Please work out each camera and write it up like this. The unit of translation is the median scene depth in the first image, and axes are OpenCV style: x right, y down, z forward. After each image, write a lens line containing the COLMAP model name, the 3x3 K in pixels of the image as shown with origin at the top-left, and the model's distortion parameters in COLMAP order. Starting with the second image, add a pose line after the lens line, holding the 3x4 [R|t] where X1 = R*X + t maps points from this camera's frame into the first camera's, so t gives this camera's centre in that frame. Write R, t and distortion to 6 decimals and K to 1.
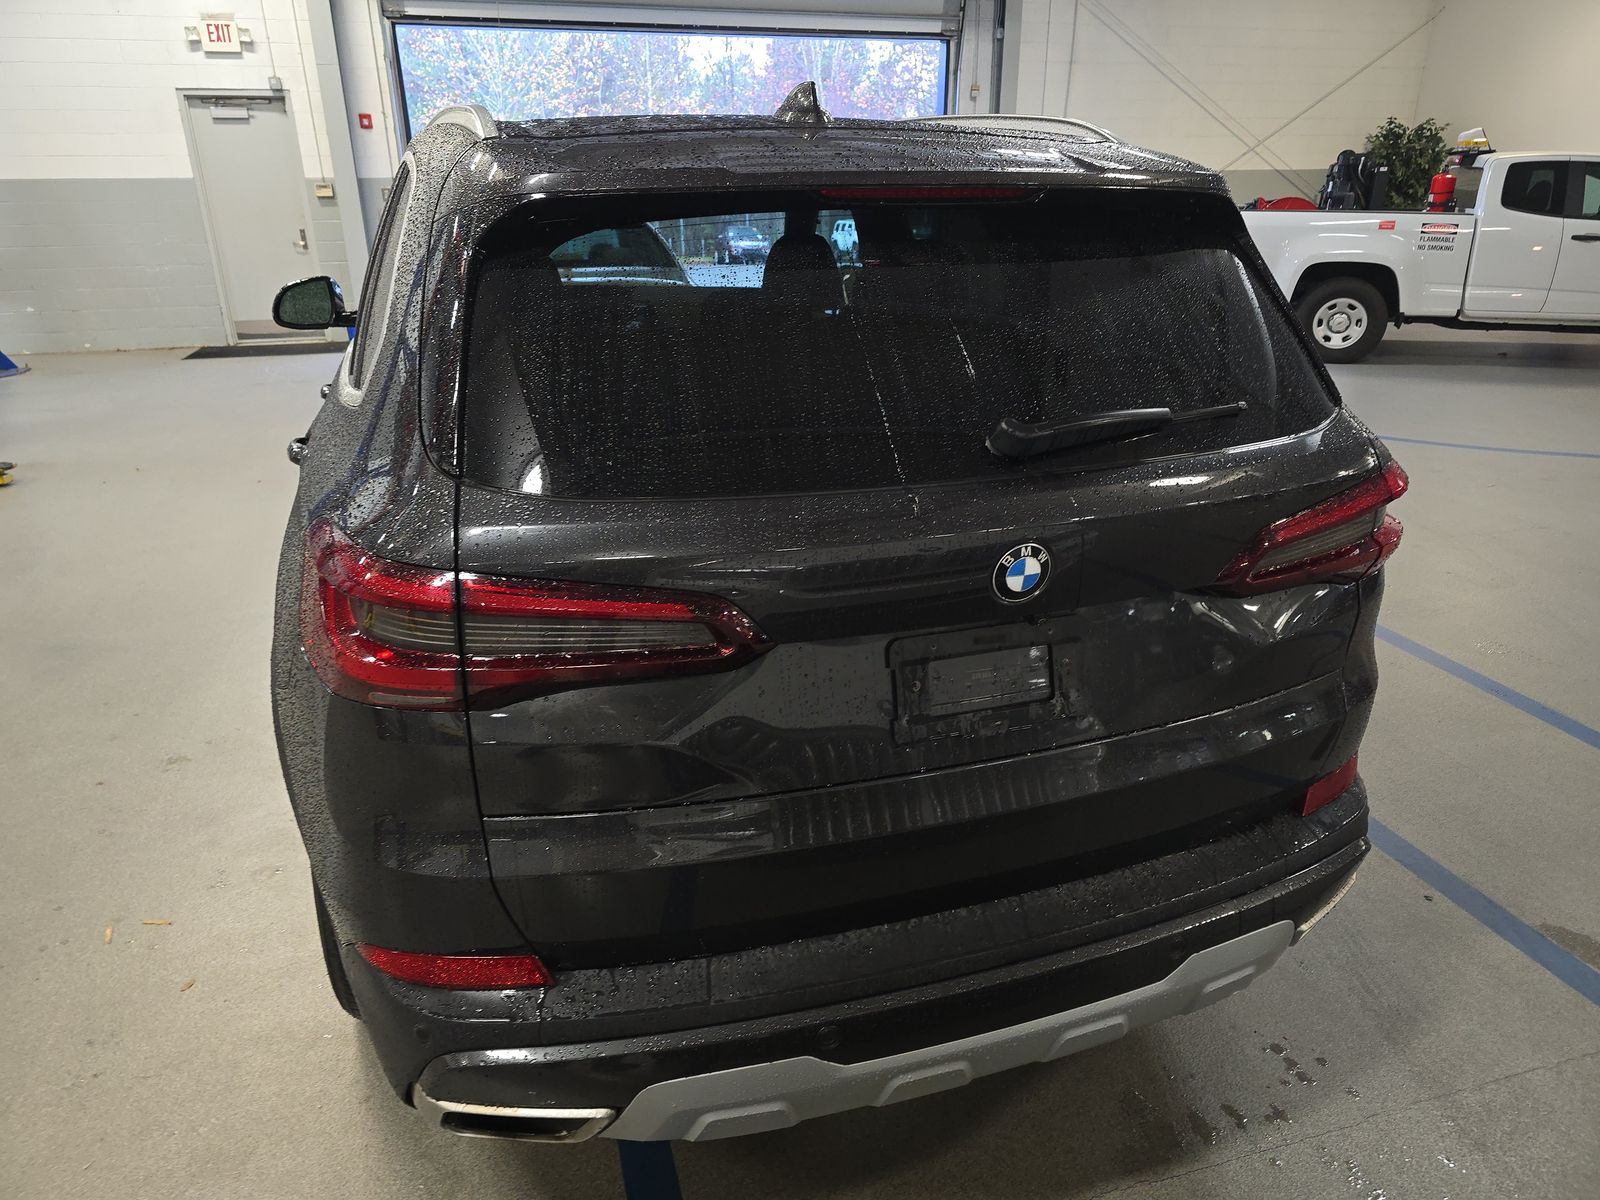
lens RADIAL K [[1095.7, 0, 802.6], [0, 1095.7, 626.9], [0, 0, 1]] dist [0.057349, -0.044716]
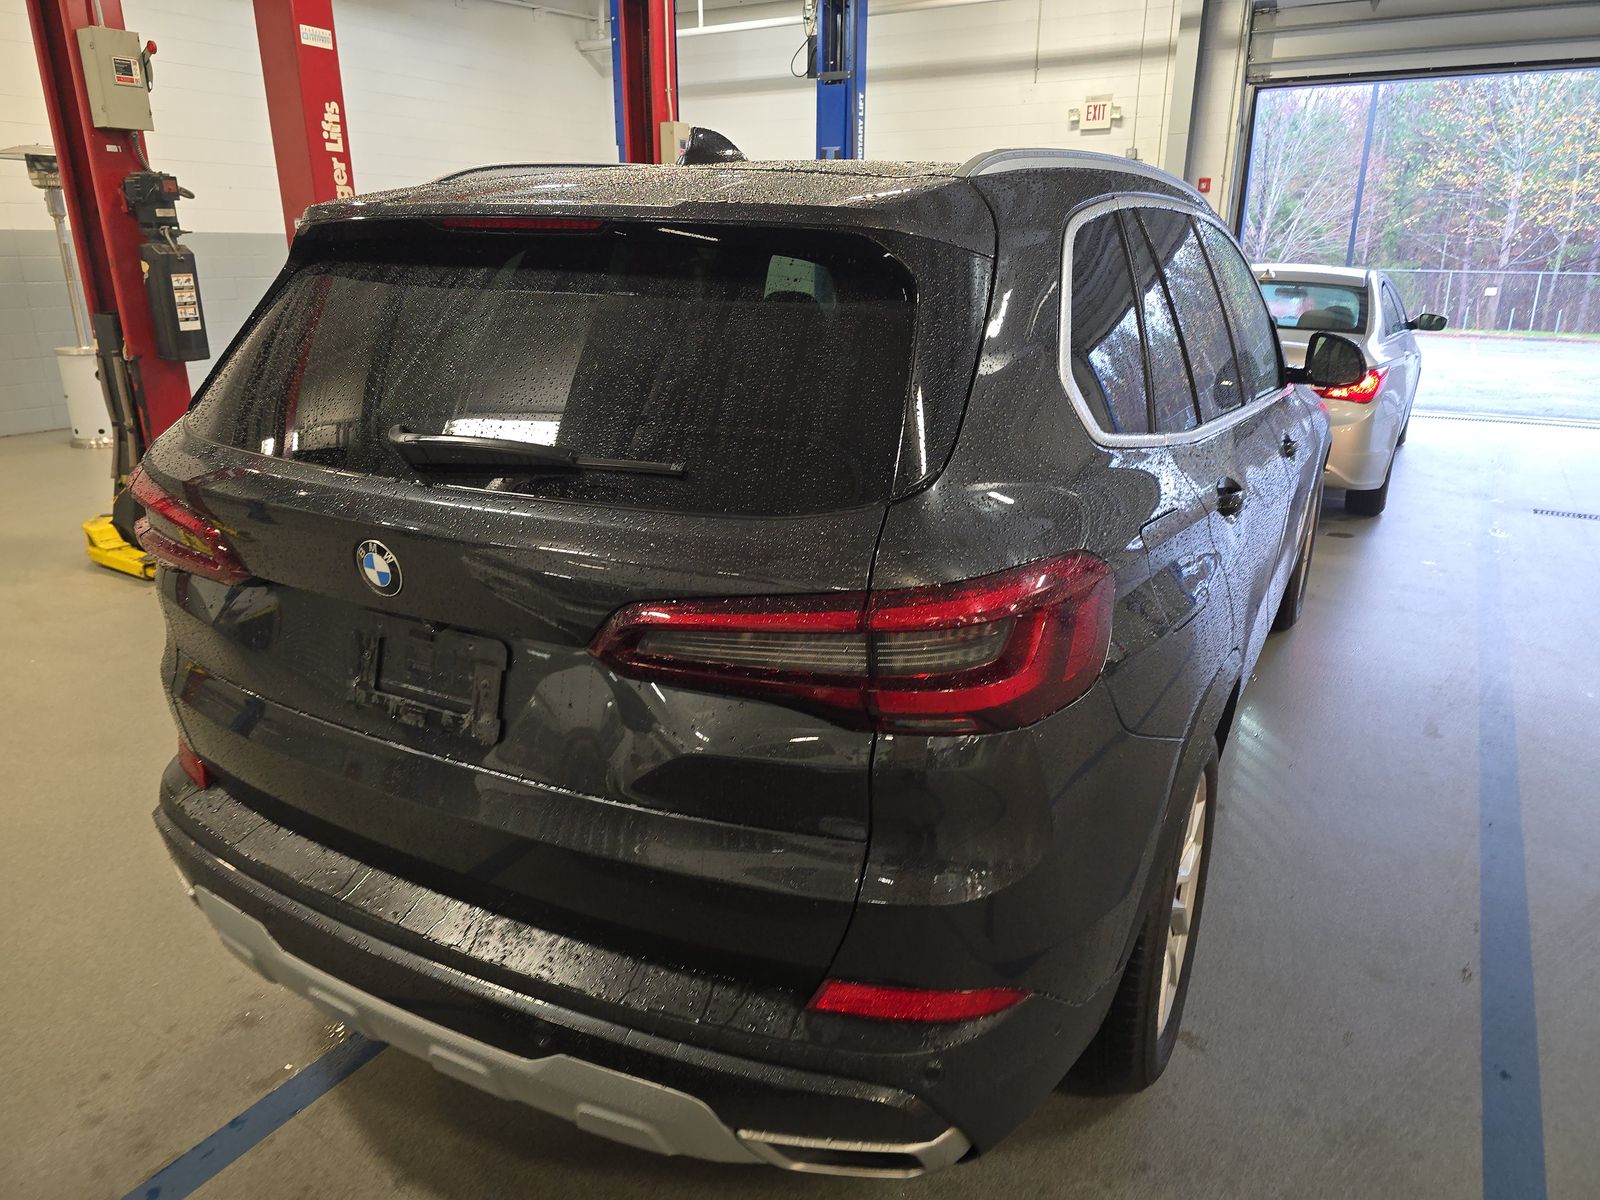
lens RADIAL K [[1095.7, 0, 802.6], [0, 1095.7, 626.9], [0, 0, 1]] dist [0.057349, -0.044716]
pose [[0.665892, 0.255775, -0.700833, 0.184467], [-0.291899, 0.953828, 0.070762, -0.028384], [0.686573, 0.157453, 0.709807, 0.078800]]
